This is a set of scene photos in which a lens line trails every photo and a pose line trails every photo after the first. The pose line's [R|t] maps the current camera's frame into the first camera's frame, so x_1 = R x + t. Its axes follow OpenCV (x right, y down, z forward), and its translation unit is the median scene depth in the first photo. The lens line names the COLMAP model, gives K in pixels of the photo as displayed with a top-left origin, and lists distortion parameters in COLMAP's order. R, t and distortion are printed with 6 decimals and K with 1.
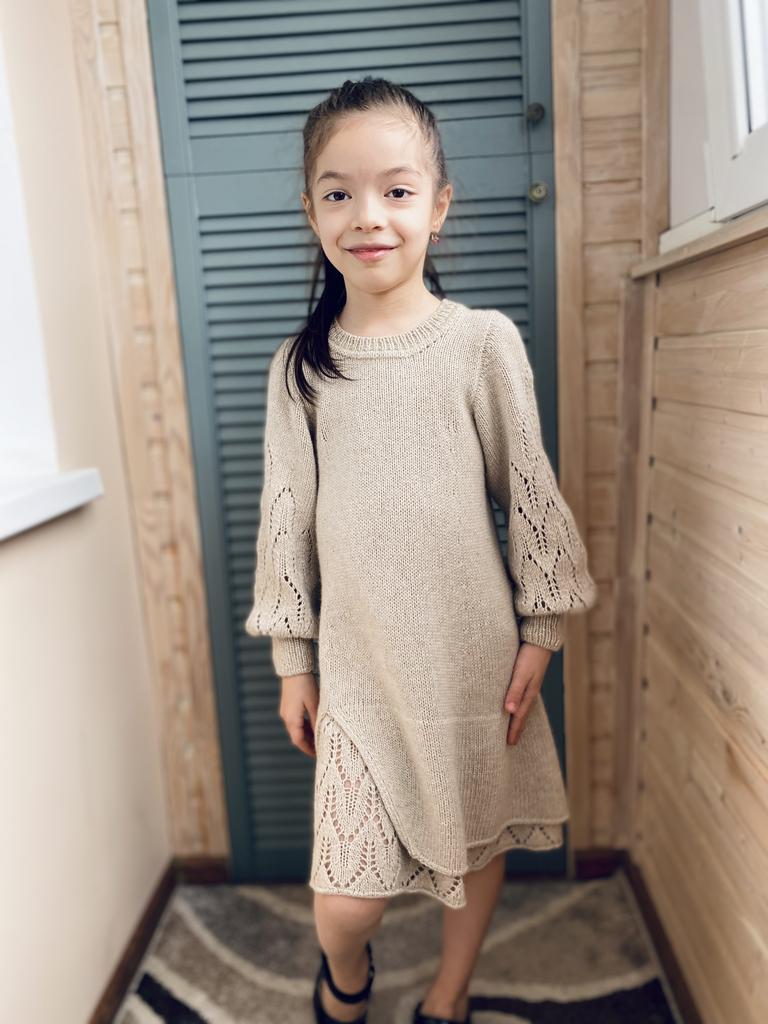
lens RADIAL K [[776.7, 0, 389.6], [0, 776.7, 502.0], [0, 0, 1]] dist [0.002943, -0.001849]
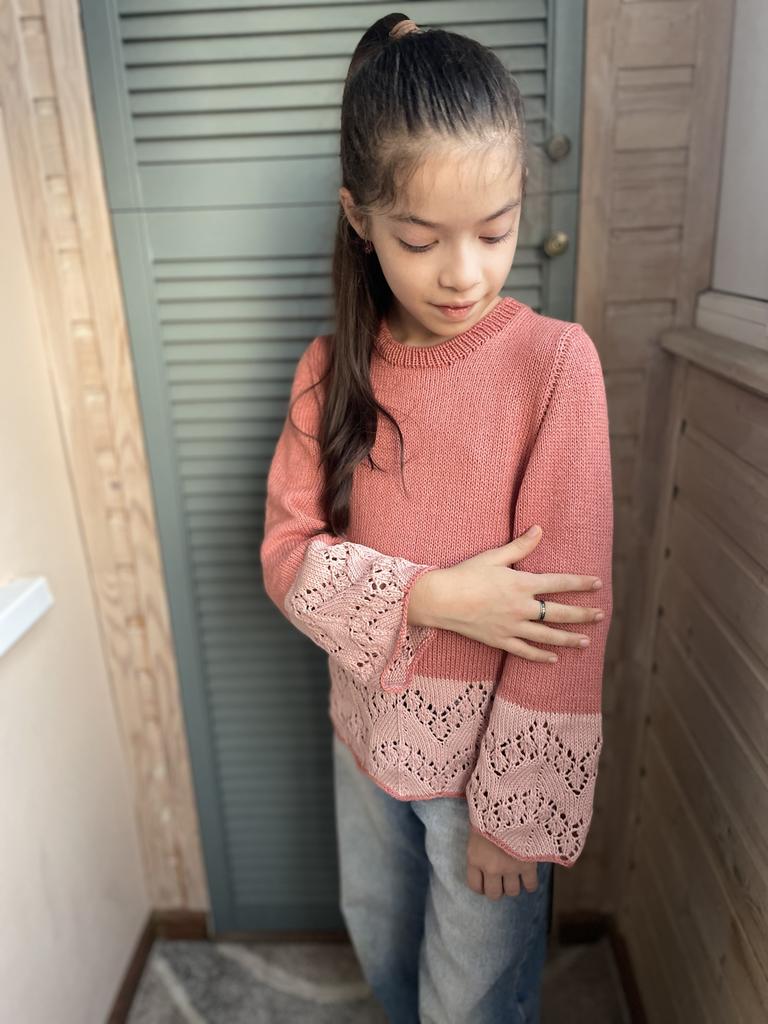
lens RADIAL K [[772.5, 0, 380.7], [0, 772.5, 511.2], [0, 0, 1]] dist [0.072317, -0.100110]
pose [[0.999897, 0.013811, 0.003853, 0.001371], [-0.014258, 0.986150, 0.165241, -0.245527], [-0.001517, -0.165279, 0.986246, 0.122303]]
